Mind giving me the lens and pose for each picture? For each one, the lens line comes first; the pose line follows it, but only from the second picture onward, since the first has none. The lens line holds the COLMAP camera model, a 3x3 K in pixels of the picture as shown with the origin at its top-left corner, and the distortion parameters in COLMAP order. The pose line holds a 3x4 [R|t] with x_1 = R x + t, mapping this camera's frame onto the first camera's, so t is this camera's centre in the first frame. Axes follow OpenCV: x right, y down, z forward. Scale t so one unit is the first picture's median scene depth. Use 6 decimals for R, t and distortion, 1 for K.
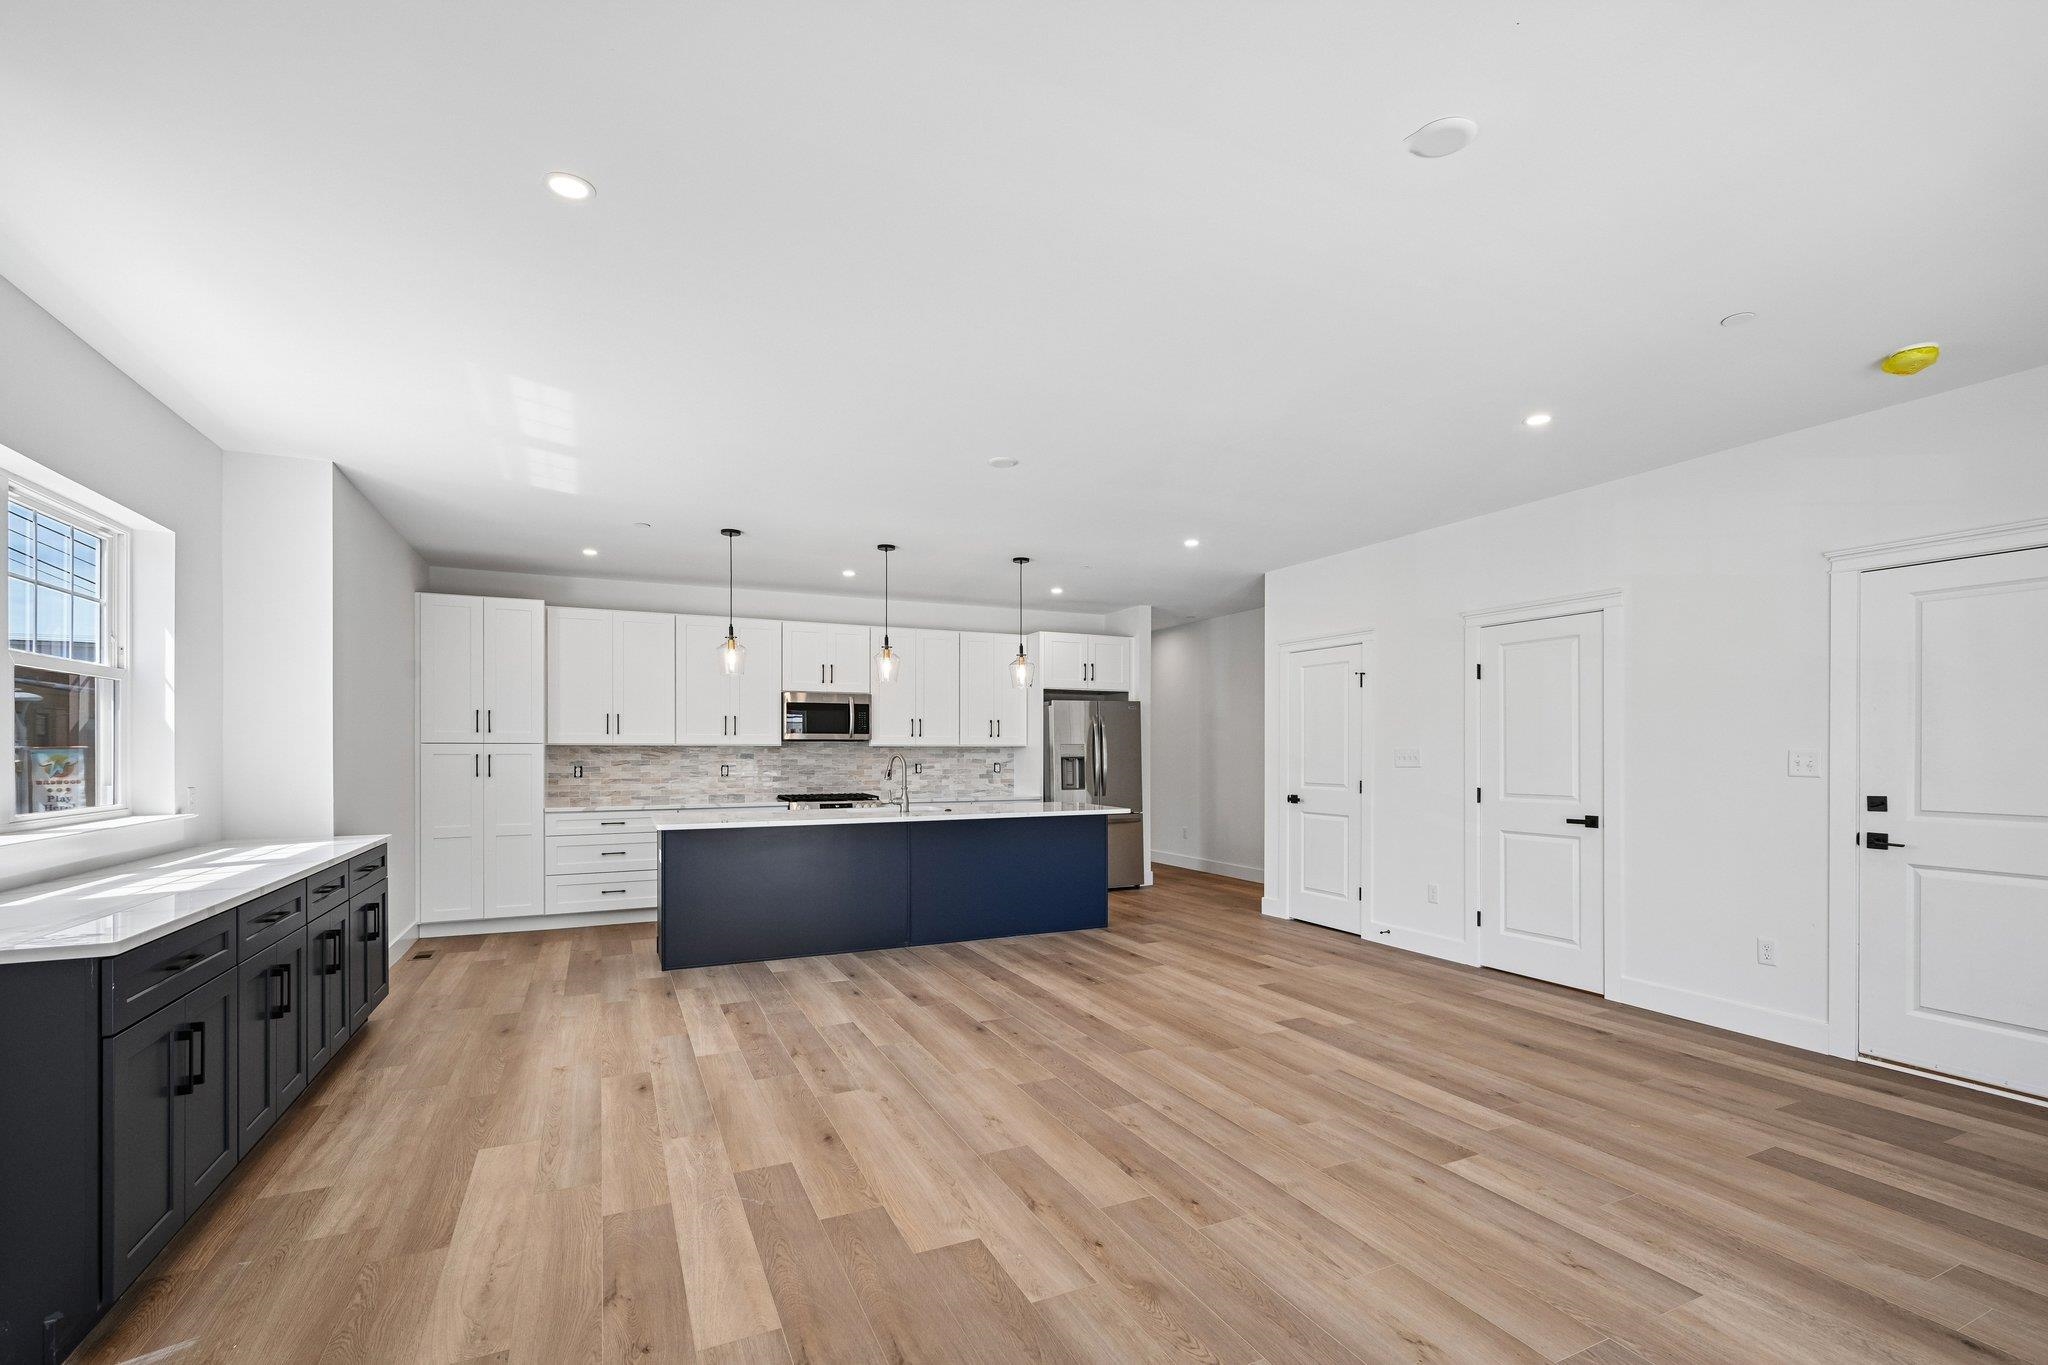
lens RADIAL K [[926.9, 0, 1039.9], [0, 926.9, 759.1], [0, 0, 1]] dist [0.002877, -0.005995]
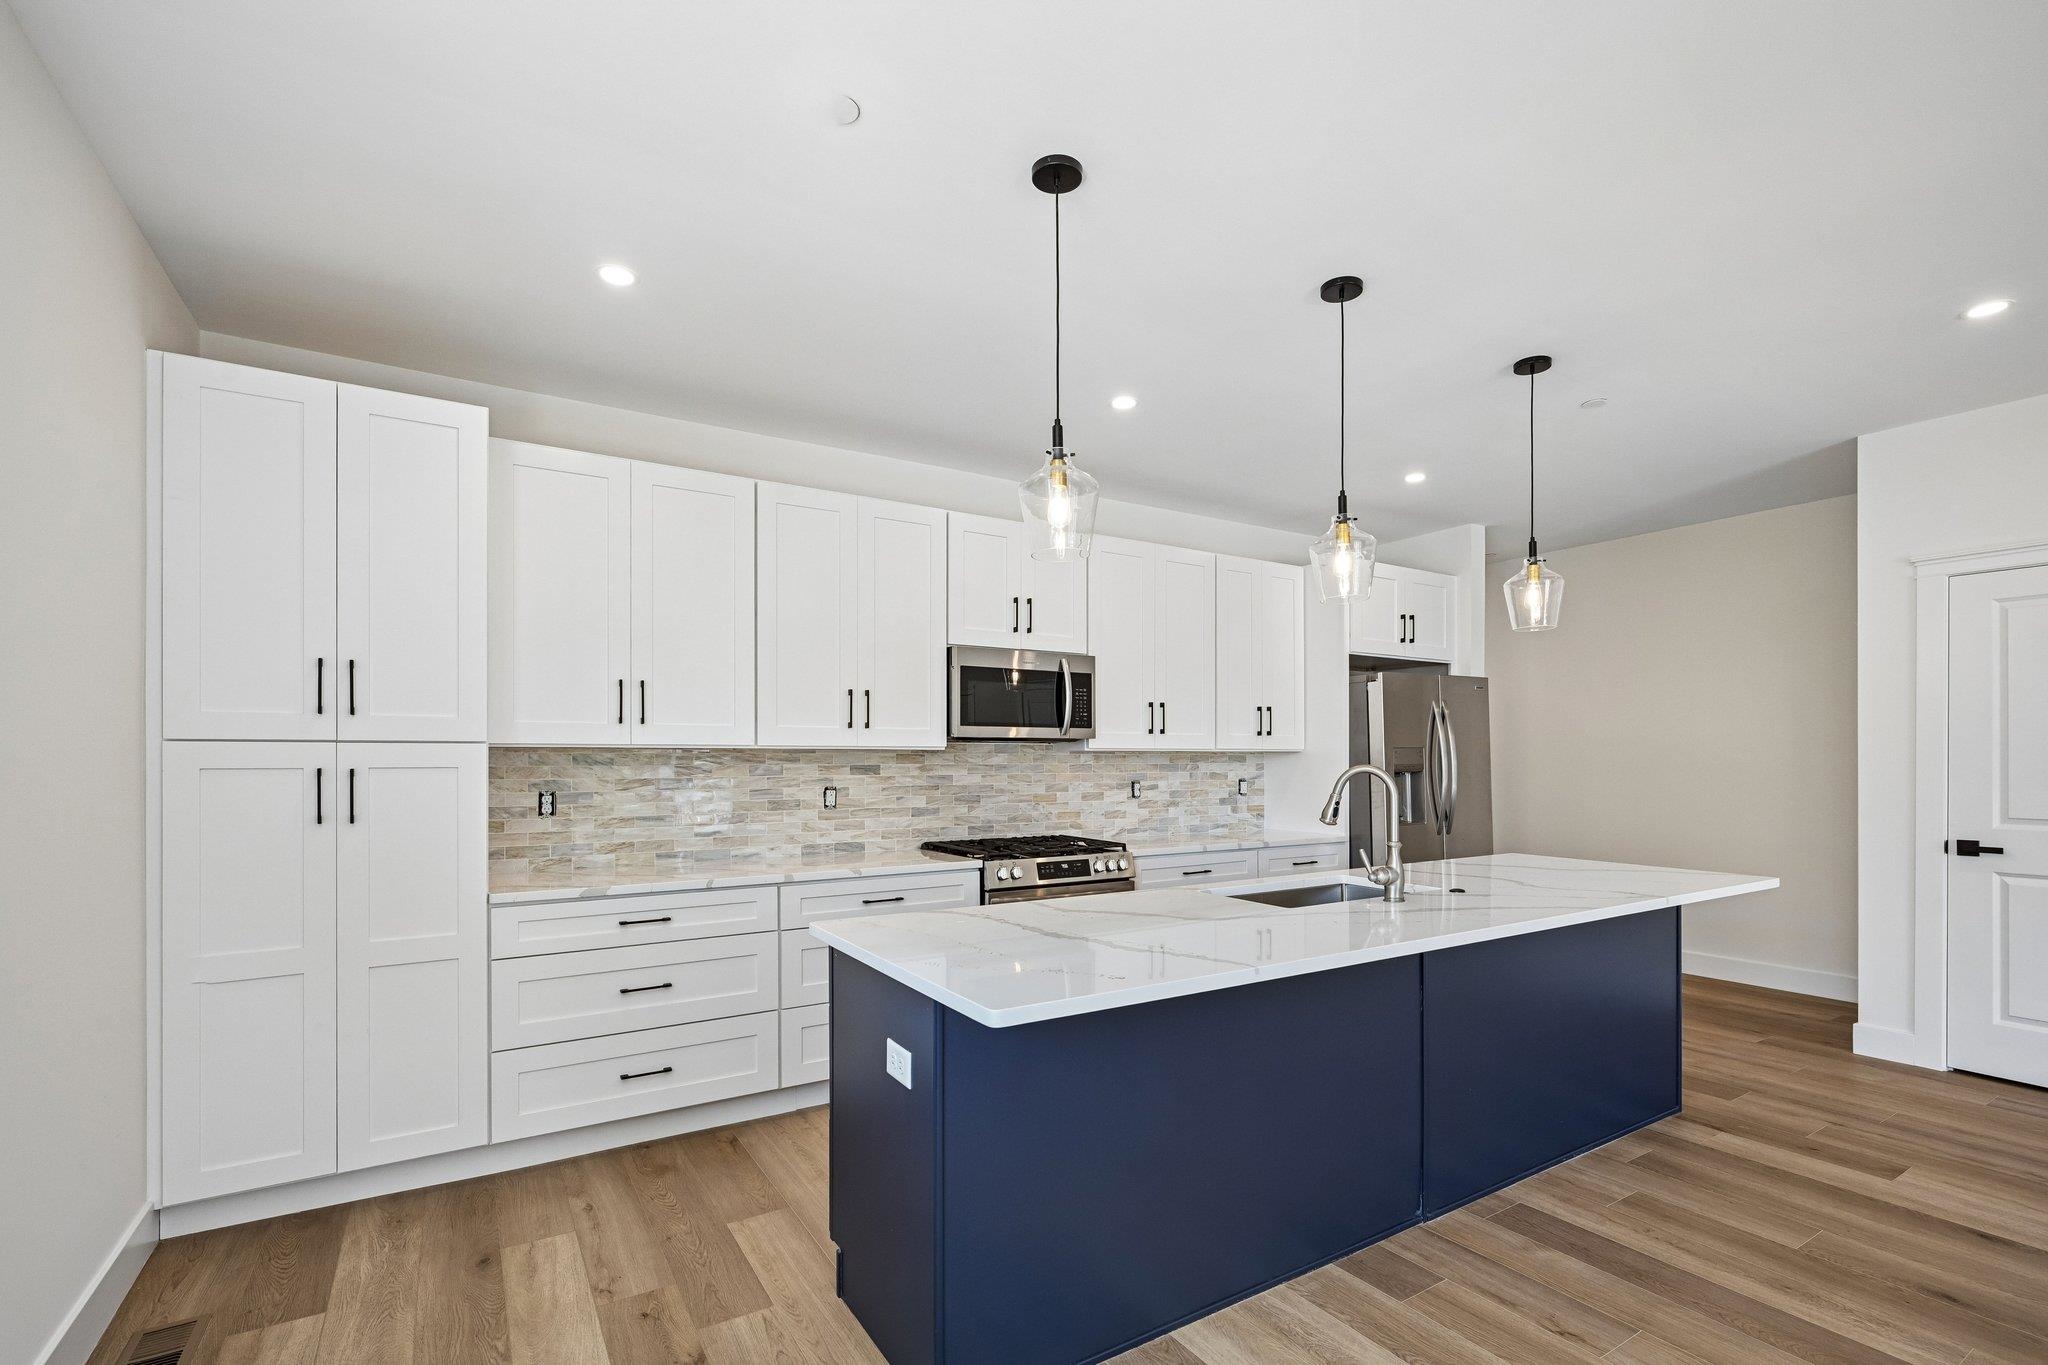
lens RADIAL K [[919.3, 0, 1022.0], [0, 919.3, 765.7], [0, 0, 1]] dist [0.001000, -0.004857]
pose [[0.993255, -0.001359, 0.115942, -0.294732], [0.001551, 0.999998, -0.001569, -0.004481], [-0.115939, 0.001738, 0.993255, 0.478490]]
